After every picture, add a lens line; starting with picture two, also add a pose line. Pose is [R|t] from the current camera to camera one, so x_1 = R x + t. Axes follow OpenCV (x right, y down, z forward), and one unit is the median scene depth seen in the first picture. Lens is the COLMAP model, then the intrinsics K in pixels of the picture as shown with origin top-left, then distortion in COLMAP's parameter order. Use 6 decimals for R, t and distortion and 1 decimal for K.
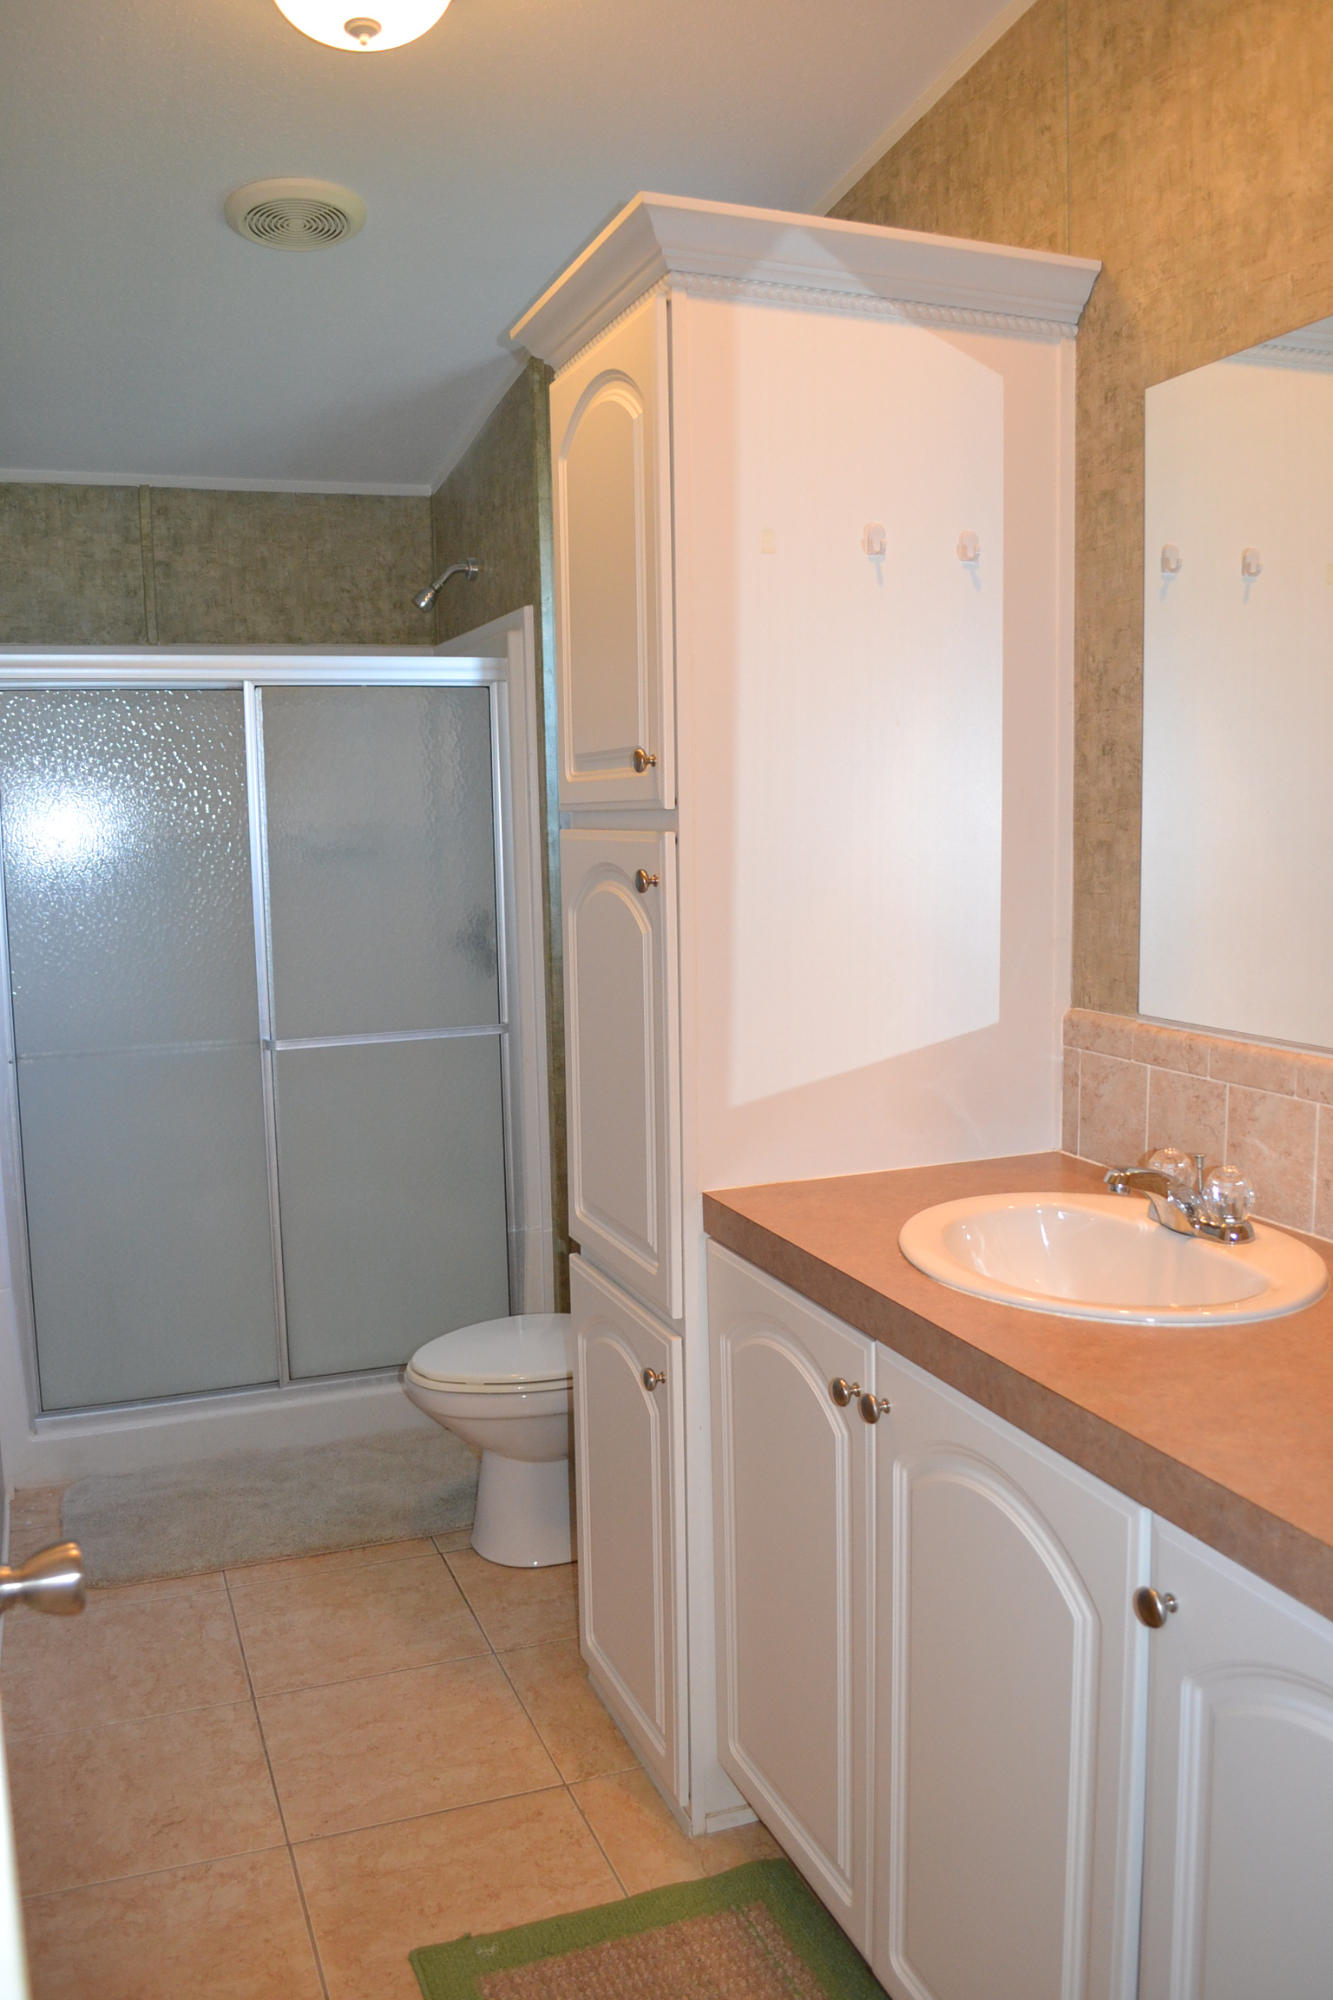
lens RADIAL K [[1593.5, 0, 666.5], [0, 1593.5, 1000.0], [0, 0, 1]] dist [-0.081295, 0.008468]
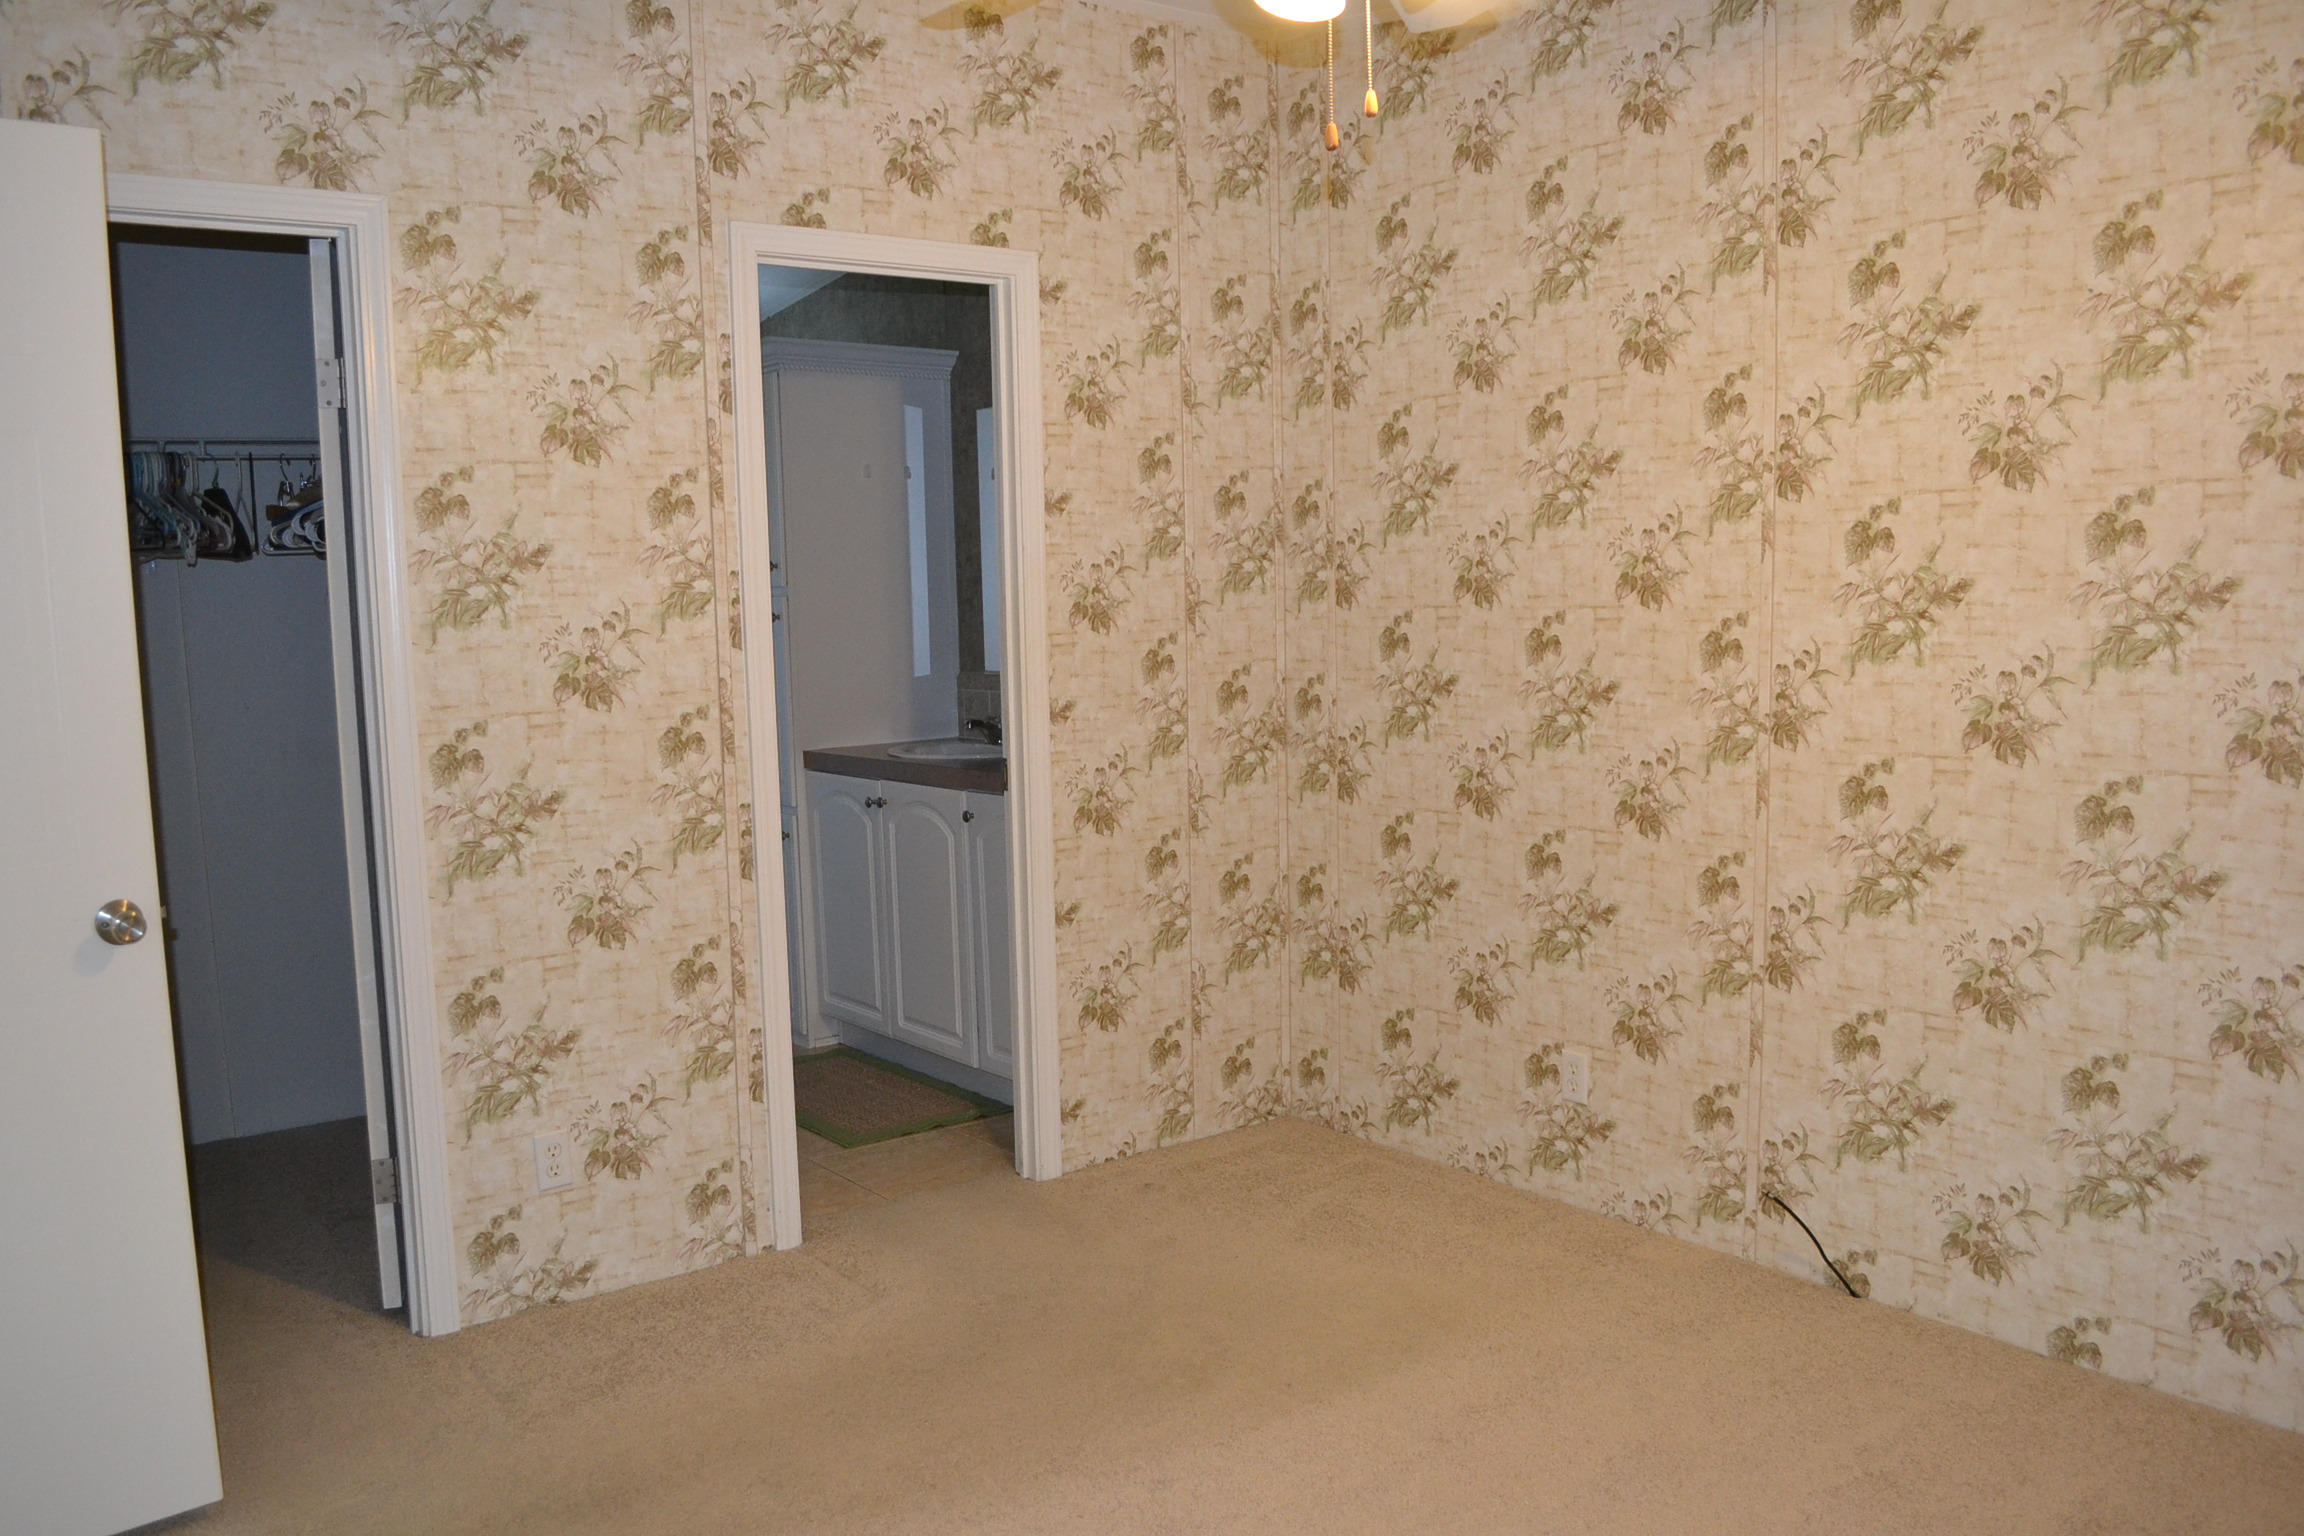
lens RADIAL K [[1835.7, 0, 1135.5], [0, 1835.7, 800.1], [0, 0, 1]] dist [-0.081295, 0.008468]
pose [[0.961086, -0.043002, 0.272883, -0.241197], [0.047996, 0.998780, -0.011647, 0.243505], [-0.272050, 0.024291, 0.961977, -1.680488]]
